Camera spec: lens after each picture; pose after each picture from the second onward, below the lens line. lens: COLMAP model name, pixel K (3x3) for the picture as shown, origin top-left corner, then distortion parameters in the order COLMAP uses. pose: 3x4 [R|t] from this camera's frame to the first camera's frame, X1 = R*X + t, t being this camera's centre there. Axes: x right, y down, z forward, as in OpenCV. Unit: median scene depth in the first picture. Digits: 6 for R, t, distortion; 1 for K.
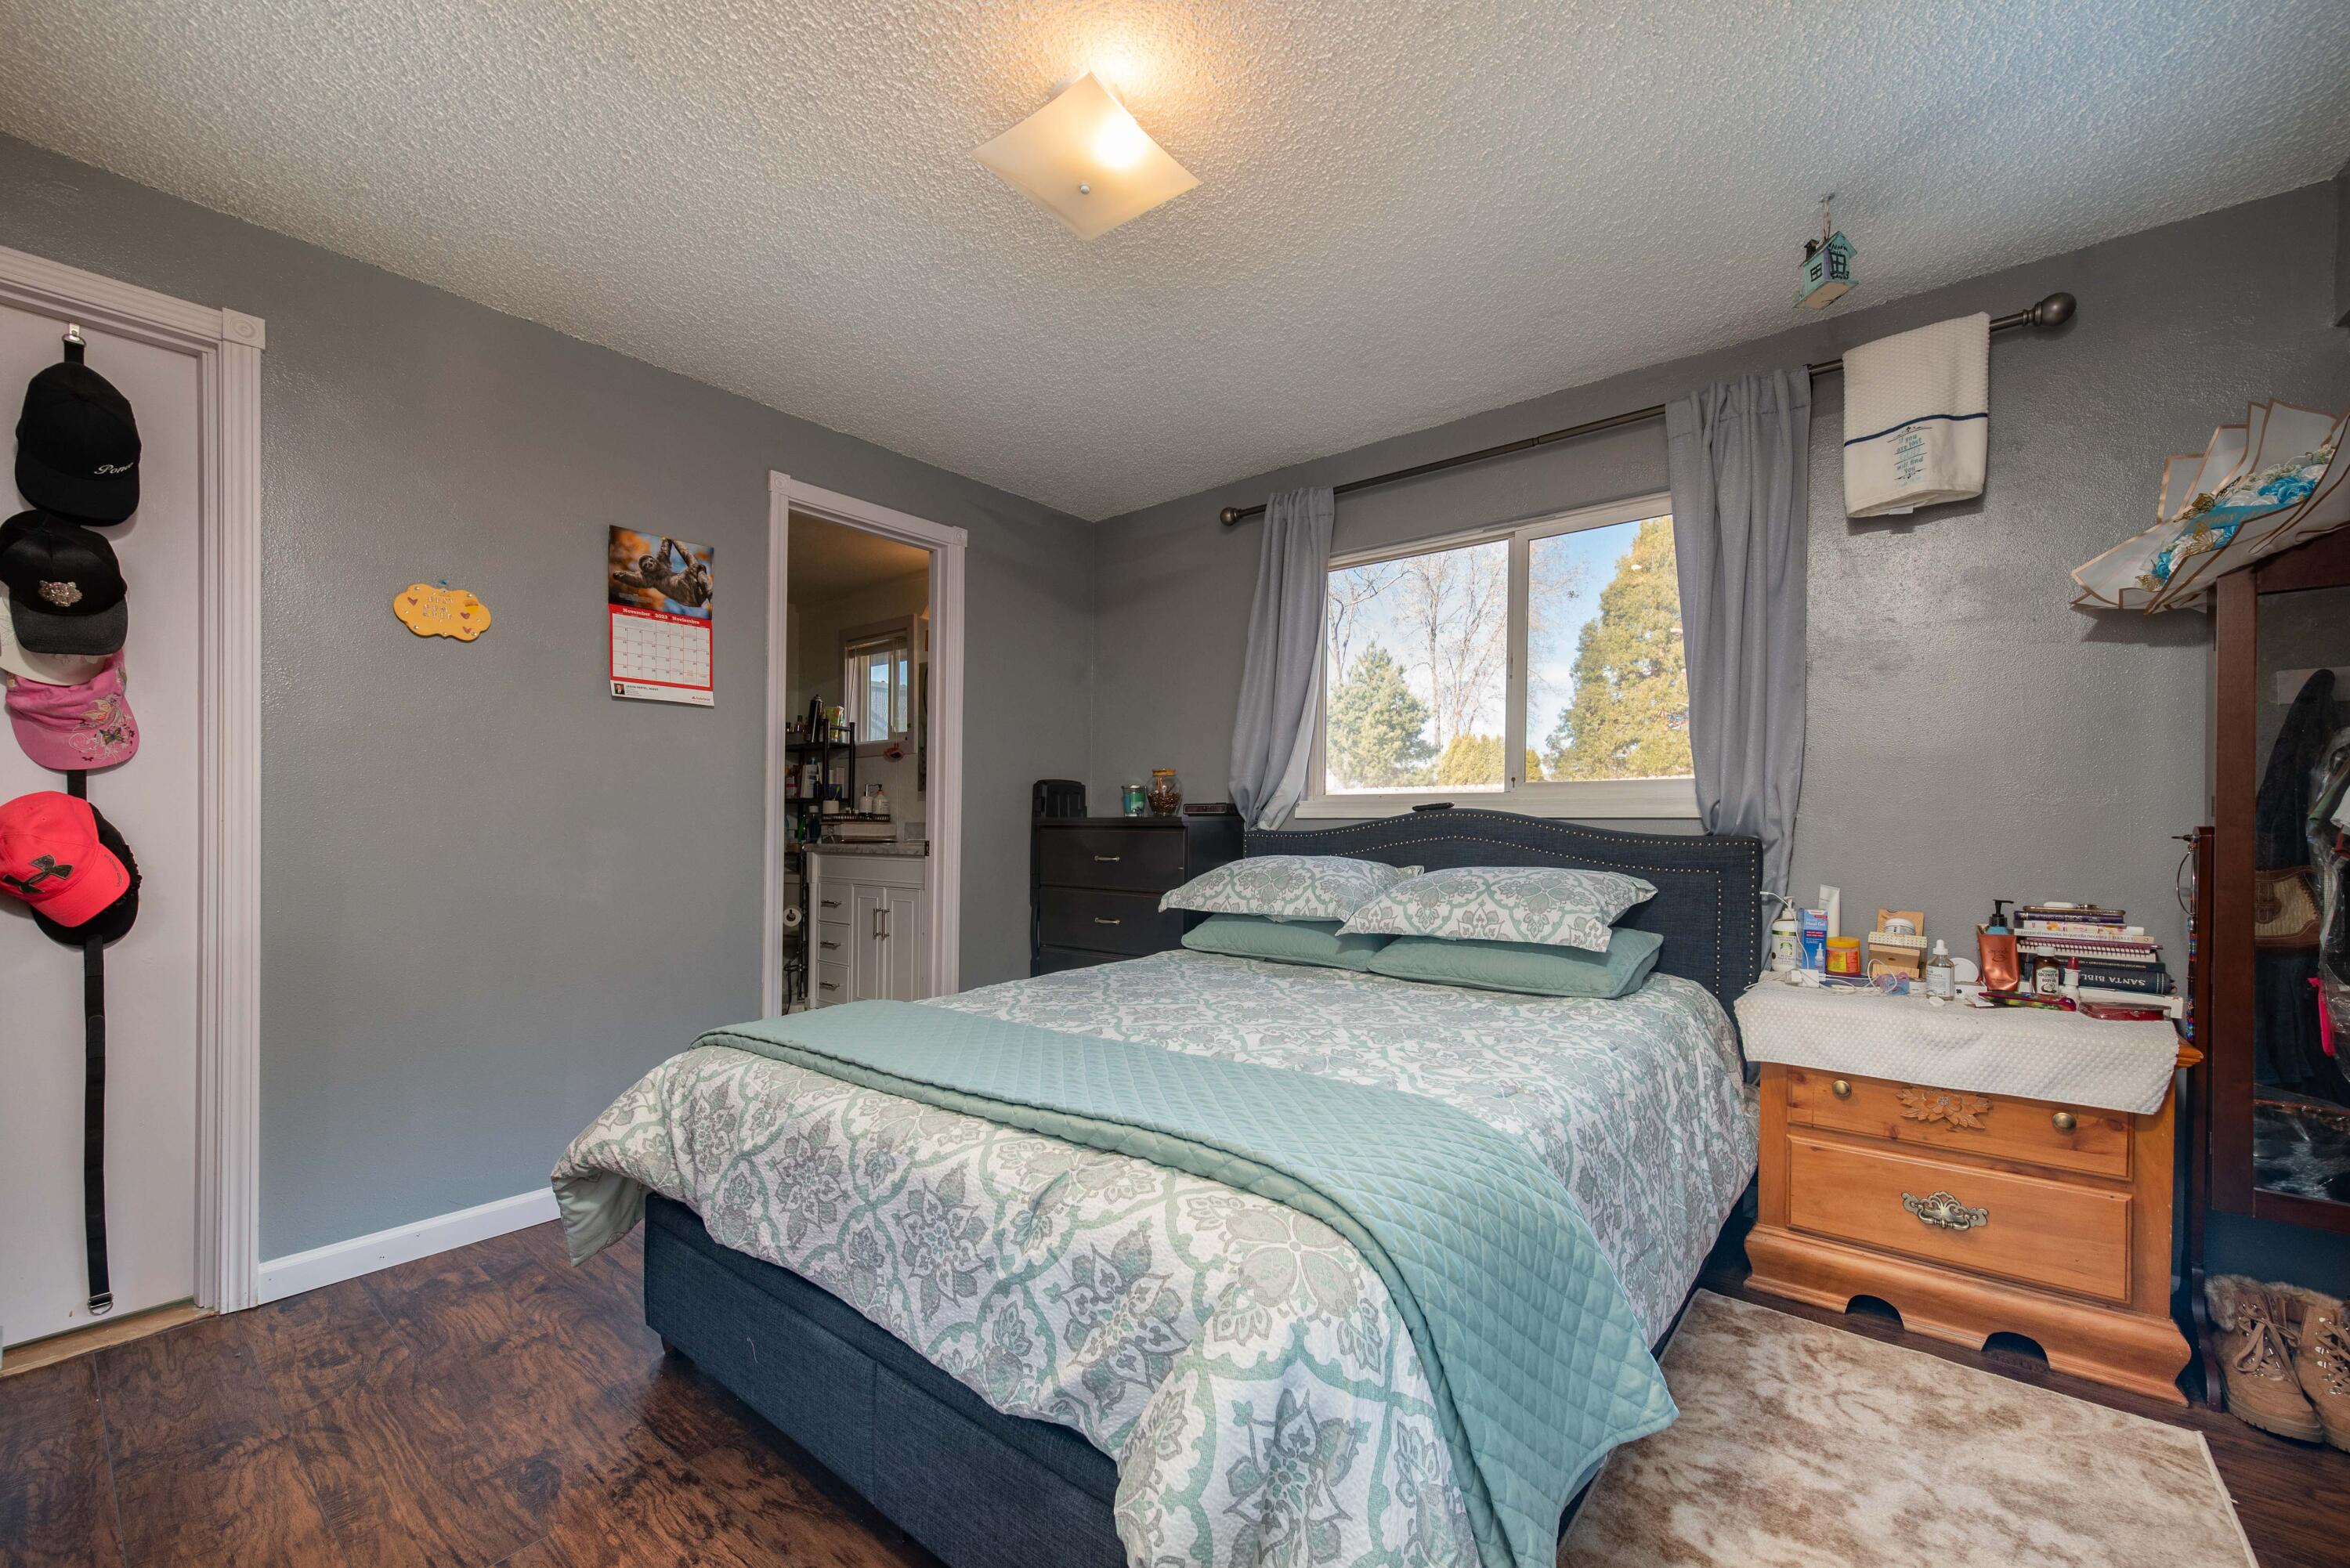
lens RADIAL K [[934.1, 0, 1178.5], [0, 934.1, 807.5], [0, 0, 1]] dist [0.002409, 0.000111]
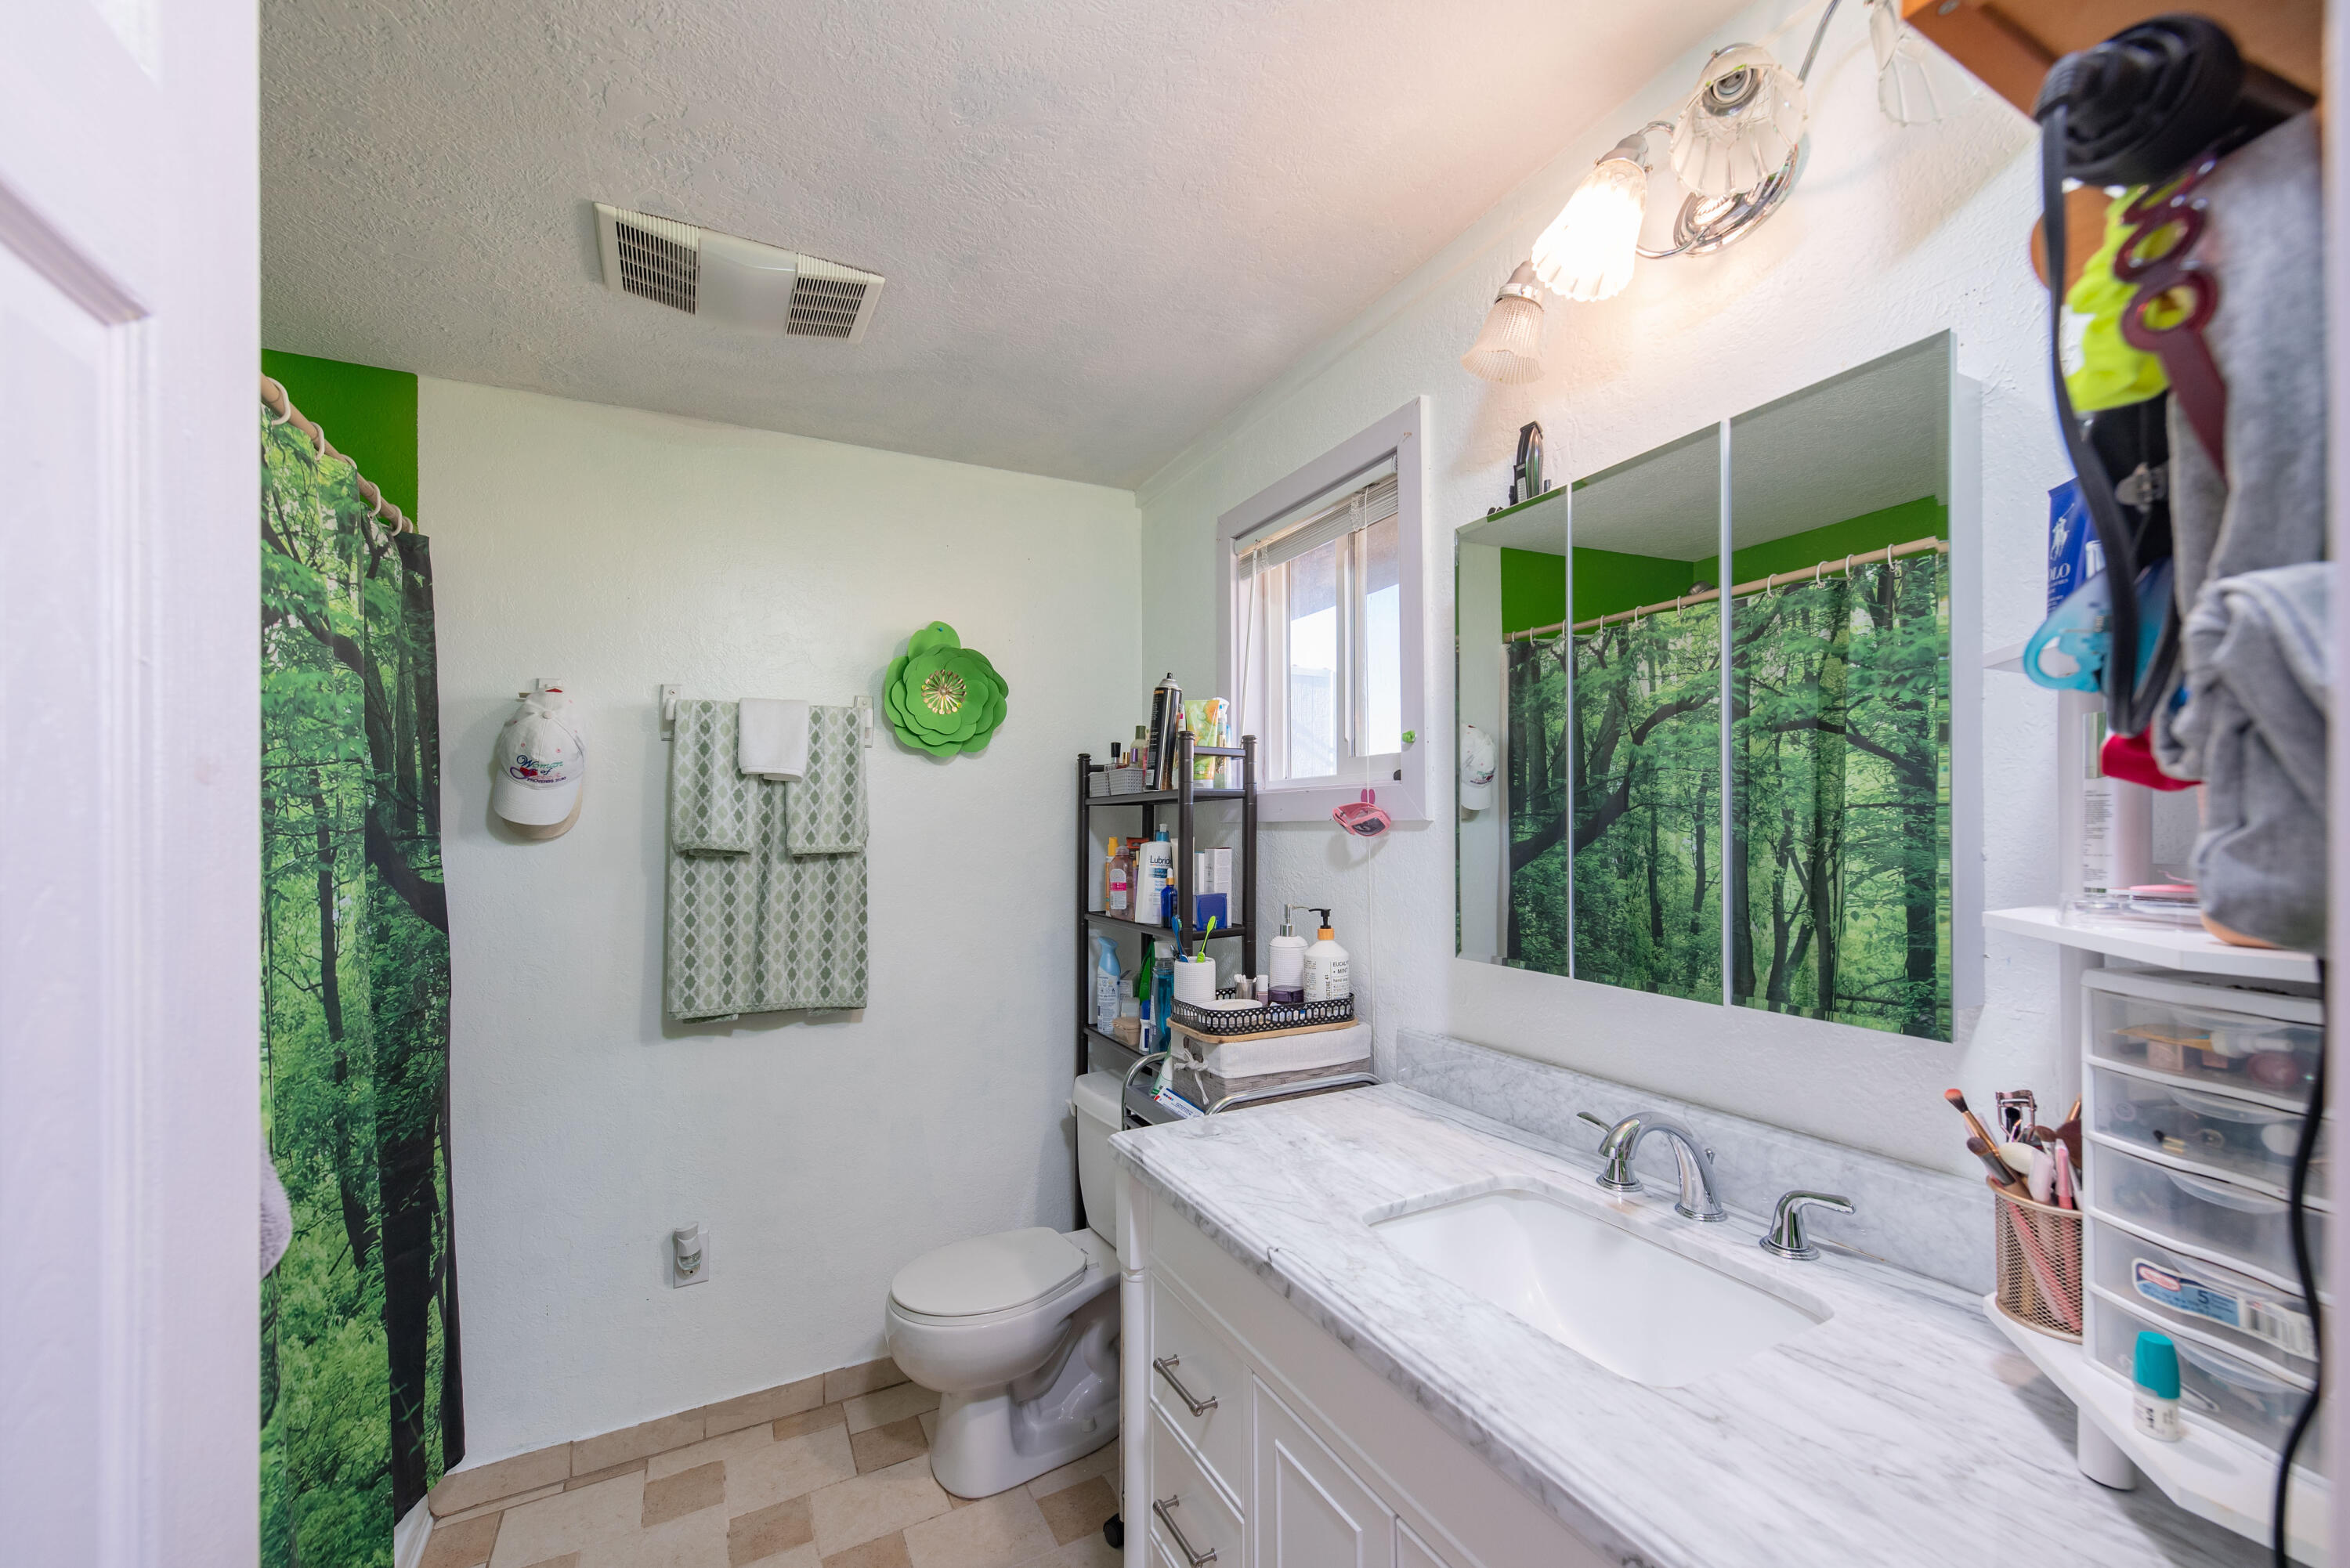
lens RADIAL K [[934.1, 0, 1174.6], [0, 934.1, 800.9], [0, 0, 1]] dist [0.002409, 0.000111]
pose [[0.915641, -0.017016, -0.401637, -0.222364], [0.010402, 0.999772, -0.018642, -0.057187], [0.401862, 0.012892, 0.915609, 0.633915]]
